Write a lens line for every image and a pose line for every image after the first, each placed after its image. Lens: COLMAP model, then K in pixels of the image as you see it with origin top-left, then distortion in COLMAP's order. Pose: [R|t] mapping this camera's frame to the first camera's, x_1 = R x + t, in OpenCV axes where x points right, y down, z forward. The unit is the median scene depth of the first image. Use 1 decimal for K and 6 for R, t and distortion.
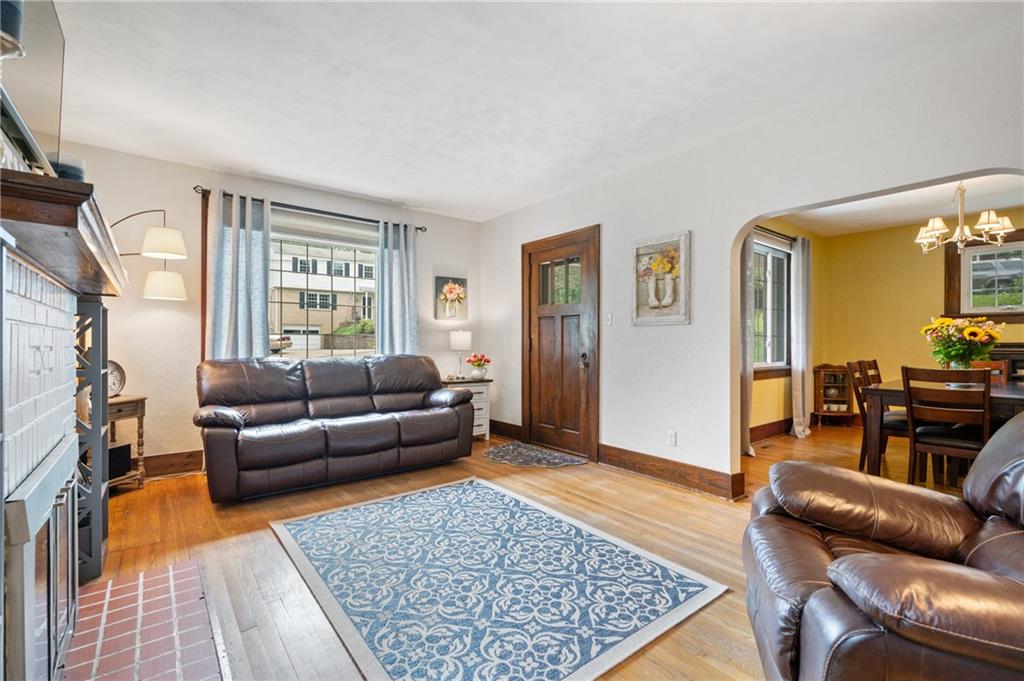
lens RADIAL K [[452.9, 0, 513.4], [0, 452.9, 342.5], [0, 0, 1]] dist [-0.000349, 0.000442]
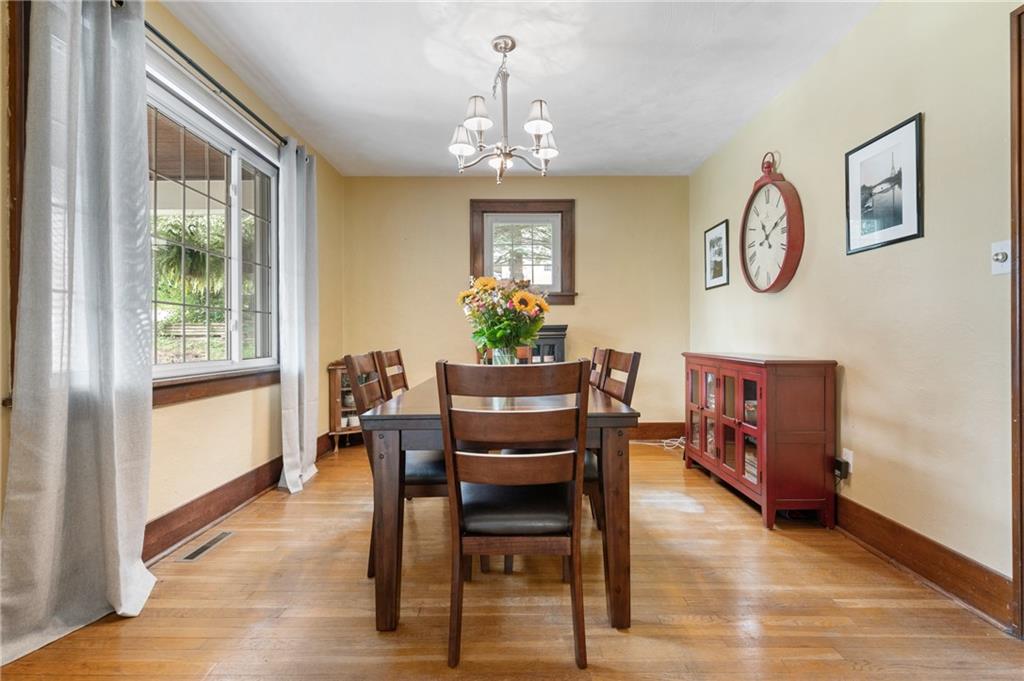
lens RADIAL K [[452.9, 0, 512.1], [0, 452.9, 336.8], [0, 0, 1]] dist [-0.000349, 0.000442]
pose [[0.626403, -0.005284, 0.779481, 0.412426], [0.007517, 0.999971, 0.000738, 0.021359], [-0.779463, 0.005397, 0.626425, 0.489961]]
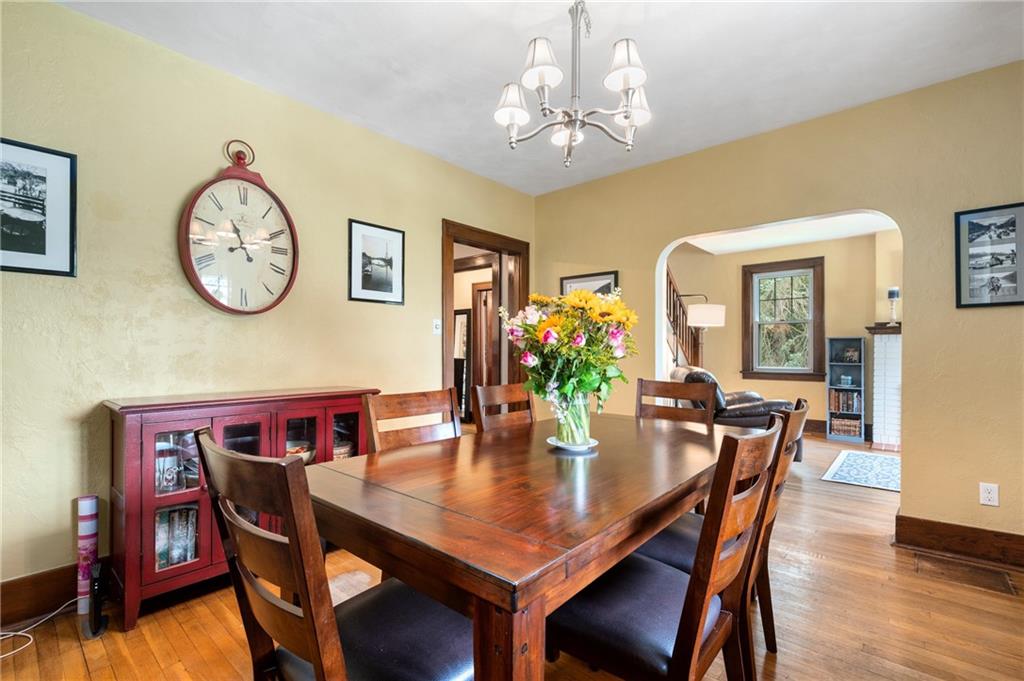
lens RADIAL K [[452.9, 0, 514.4], [0, 452.9, 347.7], [0, 0, 1]] dist [-0.000349, 0.000442]
pose [[-0.982813, -0.003191, -0.184575, 0.747375], [-0.002982, 0.999995, -0.001408, 0.008095], [0.184579, -0.000834, -0.982817, 0.937905]]
